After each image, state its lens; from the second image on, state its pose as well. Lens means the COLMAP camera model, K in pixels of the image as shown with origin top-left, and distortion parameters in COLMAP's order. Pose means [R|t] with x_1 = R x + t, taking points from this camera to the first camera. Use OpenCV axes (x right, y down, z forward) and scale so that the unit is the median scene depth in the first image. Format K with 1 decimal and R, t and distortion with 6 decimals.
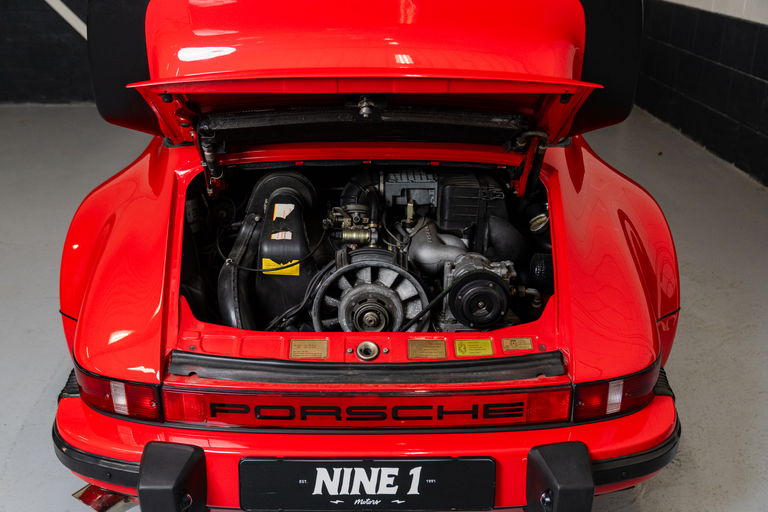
lens RADIAL K [[733.7, 0, 383.6], [0, 733.7, 276.4], [0, 0, 1]] dist [-0.014180, 0.000000]
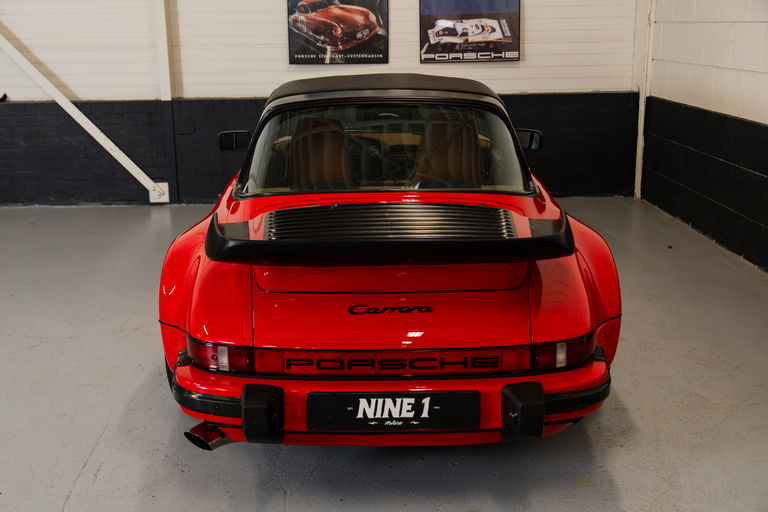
lens RADIAL K [[885.7, 0, 381.1], [0, 885.7, 263.9], [0, 0, 1]] dist [0.023064, 0.000000]
pose [[0.999944, -0.010420, -0.001571, -0.040790], [0.009947, 0.982558, -0.185691, 0.318985], [0.003478, 0.185665, 0.982607, -0.796409]]
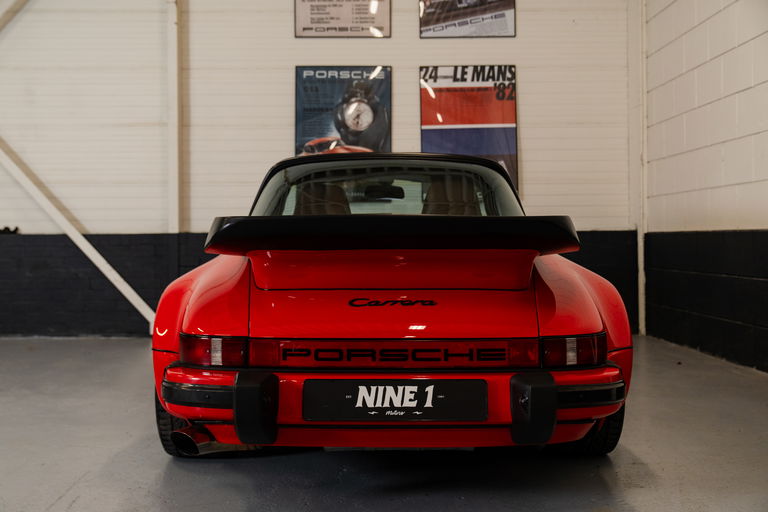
lens RADIAL K [[885.7, 0, 375.1], [0, 885.7, 248.4], [0, 0, 1]] dist [0.023064, 0.000000]
pose [[0.999956, -0.002859, -0.008891, -0.043495], [-0.001192, 0.905116, -0.425163, 0.724575], [0.009263, 0.425155, 0.905073, -0.628832]]
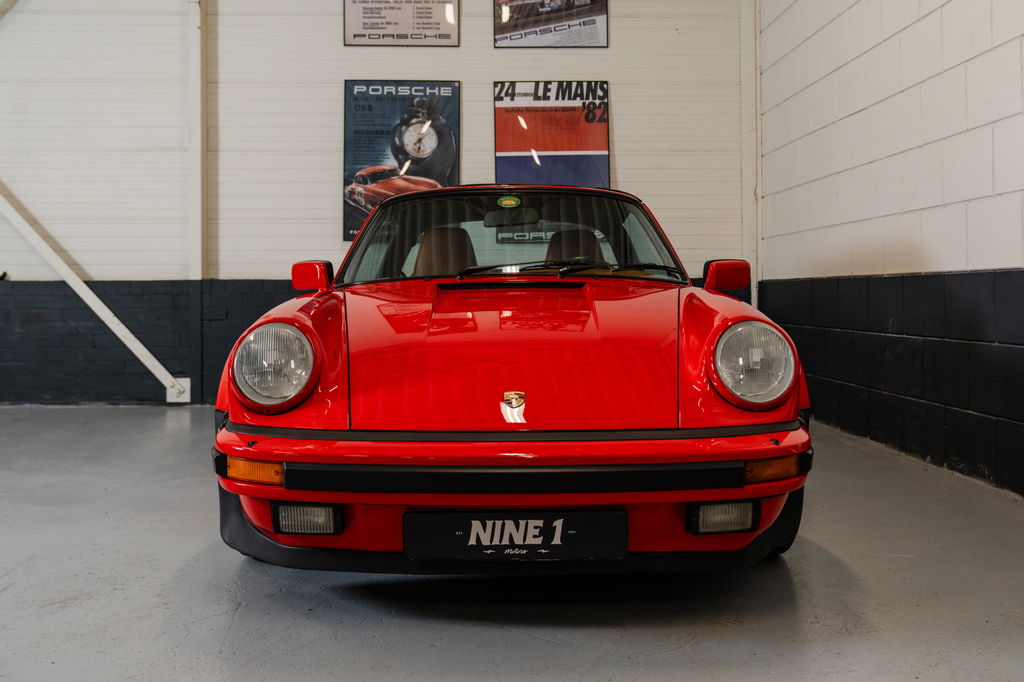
lens RADIAL K [[1007.6, 0, 519.7], [0, 1007.6, 303.7], [0, 0, 1]] dist [-0.000925, 0.000000]
pose [[0.999695, -0.001485, 0.024666, 0.180822], [0.011830, 0.905128, -0.424974, 0.637797], [-0.021695, 0.425136, 0.904870, -0.386622]]
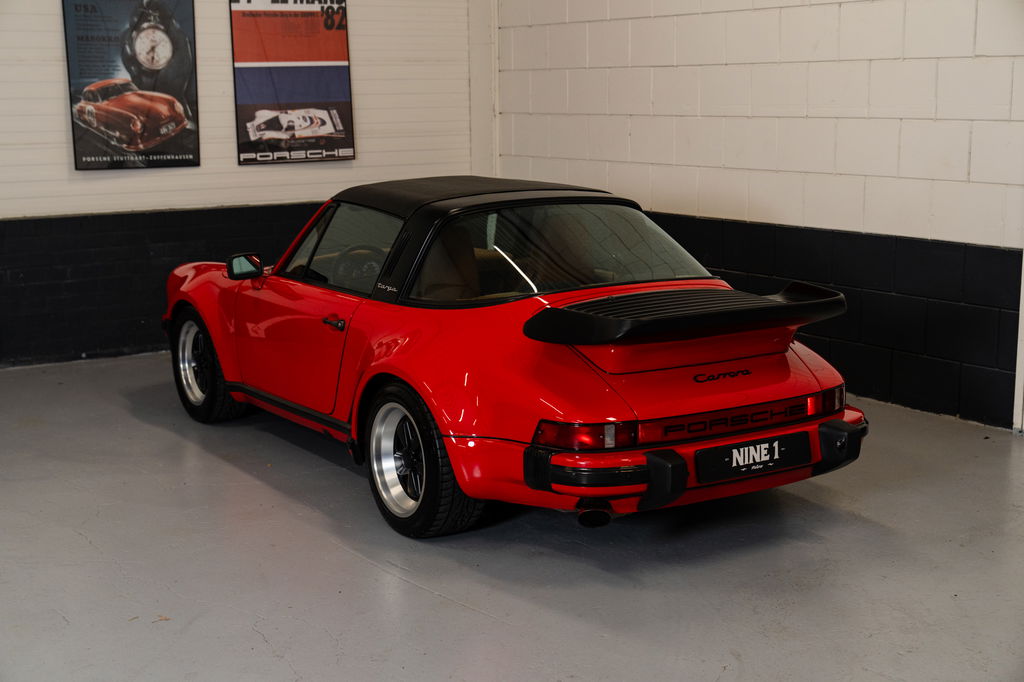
lens RADIAL K [[1388.7, 0, 485.8], [0, 1388.7, 373.6], [0, 0, 1]] dist [0.024365, 0.000000]
pose [[0.850962, -0.110378, 0.513499, -2.177939], [0.235744, 0.953923, -0.185622, 0.545112], [-0.469350, 0.279012, 0.837773, -1.467832]]
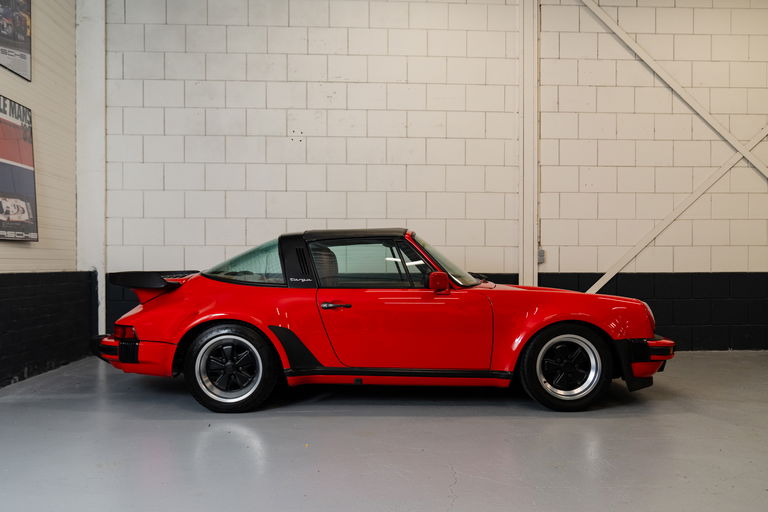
lens RADIAL K [[632.8, 0, 360.2], [0, 632.8, 274.7], [0, 0, 1]] dist [-0.015055, 0.028954]
pose [[-0.005311, -0.011372, 0.999921, -3.109256], [0.433608, 0.901014, 0.012550, -0.782175], [-0.901086, 0.433640, 0.000146, 2.317196]]
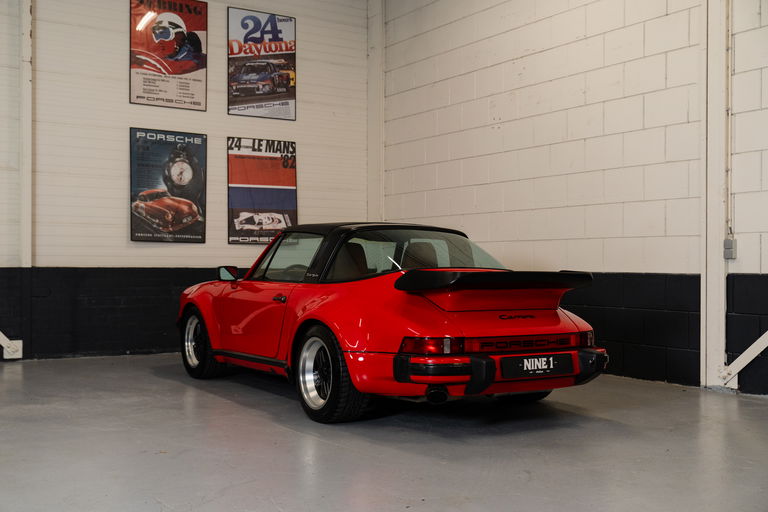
lens RADIAL K [[842.4, 0, 367.3], [0, 842.4, 280.8], [0, 0, 1]] dist [0.001398, 0.000000]
pose [[0.858835, -0.002625, 0.512246, -2.156546], [0.216064, 0.908537, -0.357598, 0.971200], [-0.464456, 0.417795, 0.780851, -1.283250]]
